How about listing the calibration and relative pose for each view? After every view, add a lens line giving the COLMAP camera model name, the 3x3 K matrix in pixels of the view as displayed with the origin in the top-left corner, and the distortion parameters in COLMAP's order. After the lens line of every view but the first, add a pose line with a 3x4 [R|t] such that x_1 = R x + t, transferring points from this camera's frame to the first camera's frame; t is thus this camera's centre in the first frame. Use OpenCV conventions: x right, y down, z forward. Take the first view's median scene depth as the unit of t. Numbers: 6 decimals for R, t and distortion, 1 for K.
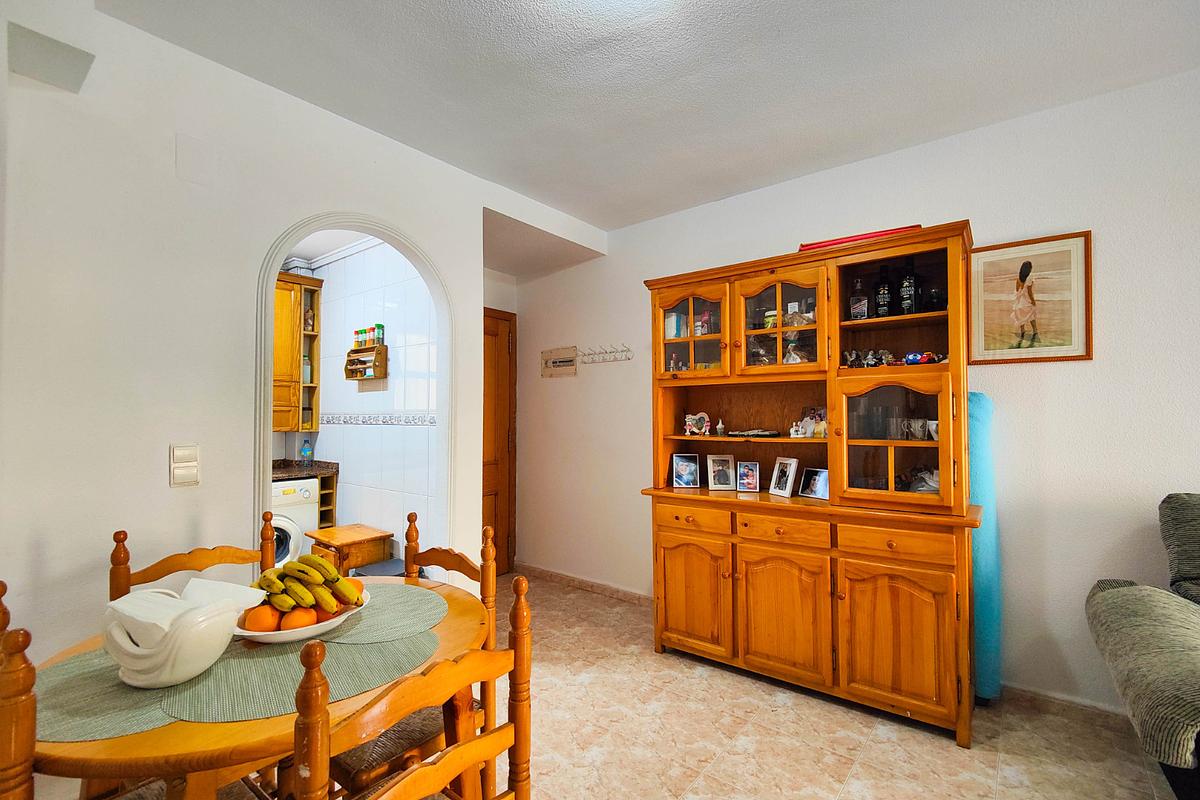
lens RADIAL K [[526.7, 0, 600.0], [0, 526.7, 400.0], [0, 0, 1]] dist [-0.000592, -0.017281]
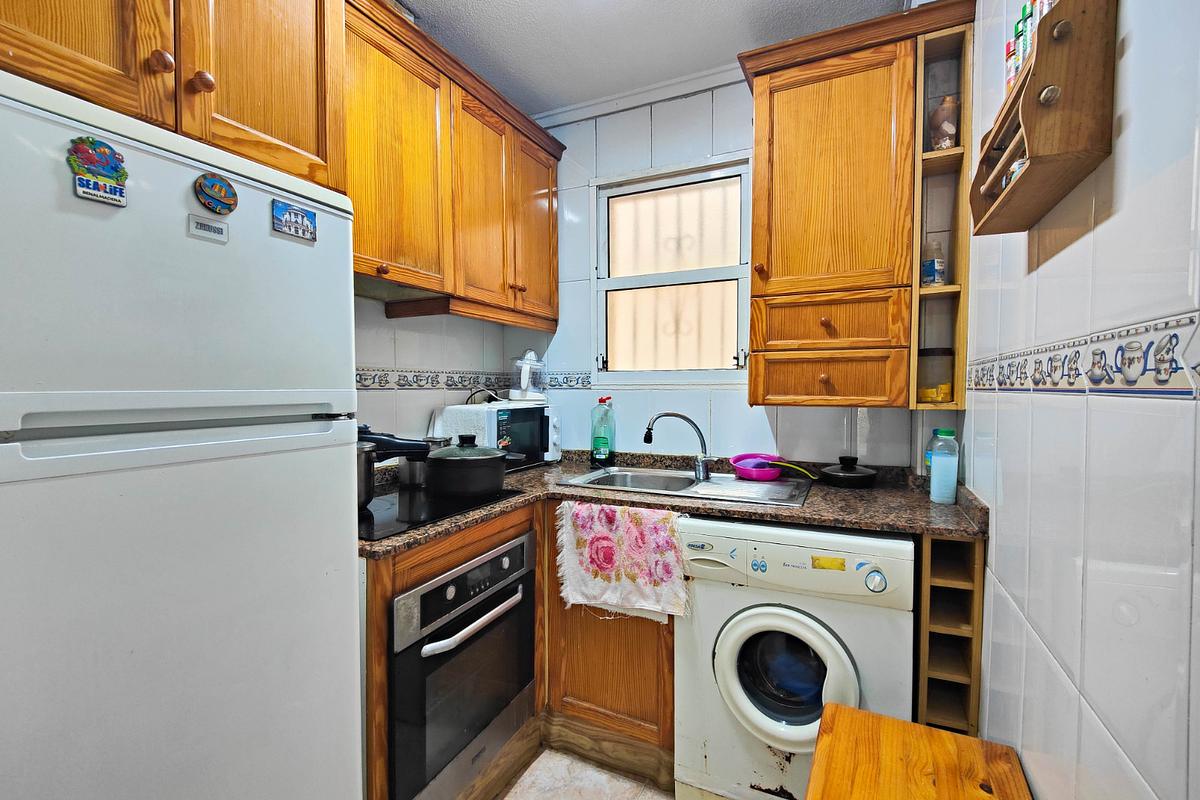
lens RADIAL K [[527.6, 0, 600.0], [0, 527.6, 400.0], [0, 0, 1]] dist [0.000610, 0.000130]
pose [[0.211700, 0.038389, -0.976581, -0.487609], [0.023673, 0.998734, 0.044391, 0.066340], [0.977048, -0.032516, 0.210523, 1.487117]]
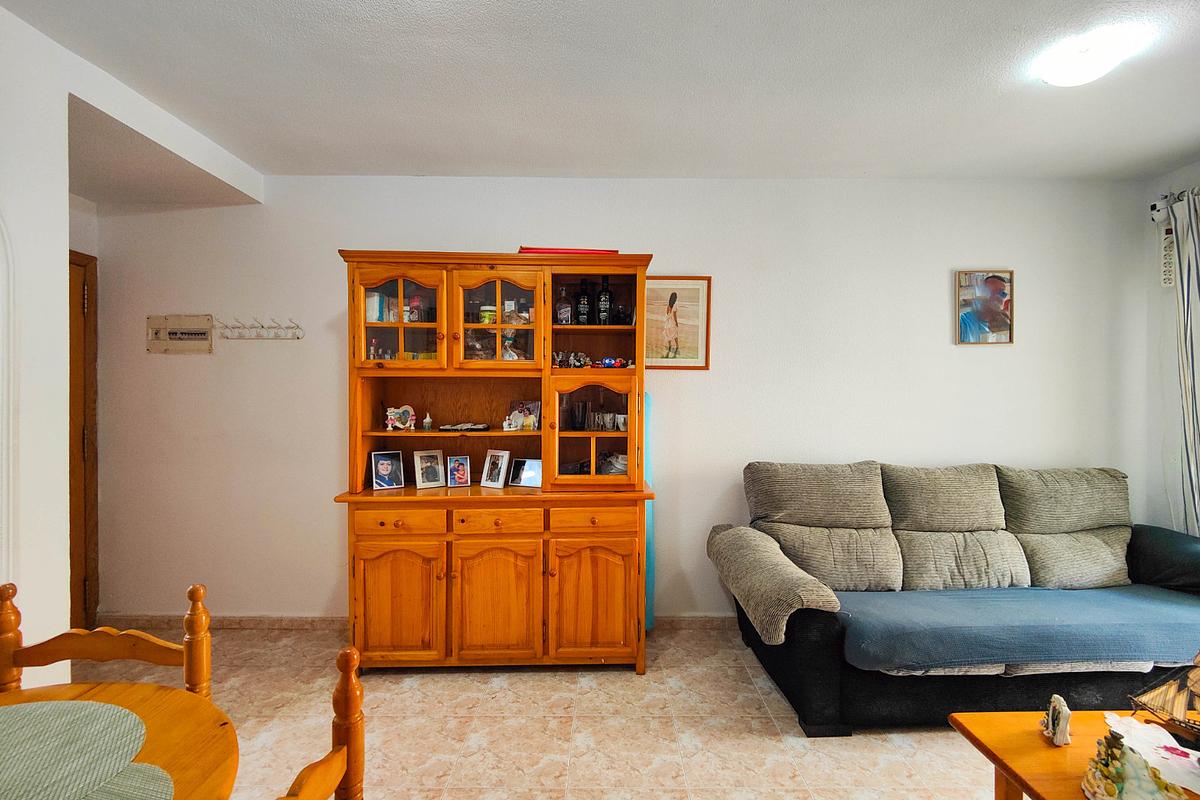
lens RADIAL K [[524.9, 0, 600.0], [0, 524.9, 400.0], [0, 0, 1]] dist [0.017491, -0.029685]
pose [[0.764679, 0.004190, 0.644398, -0.161218], [-0.026773, 0.999322, 0.025273, -0.020986], [-0.643855, -0.036578, 0.764273, 0.088808]]
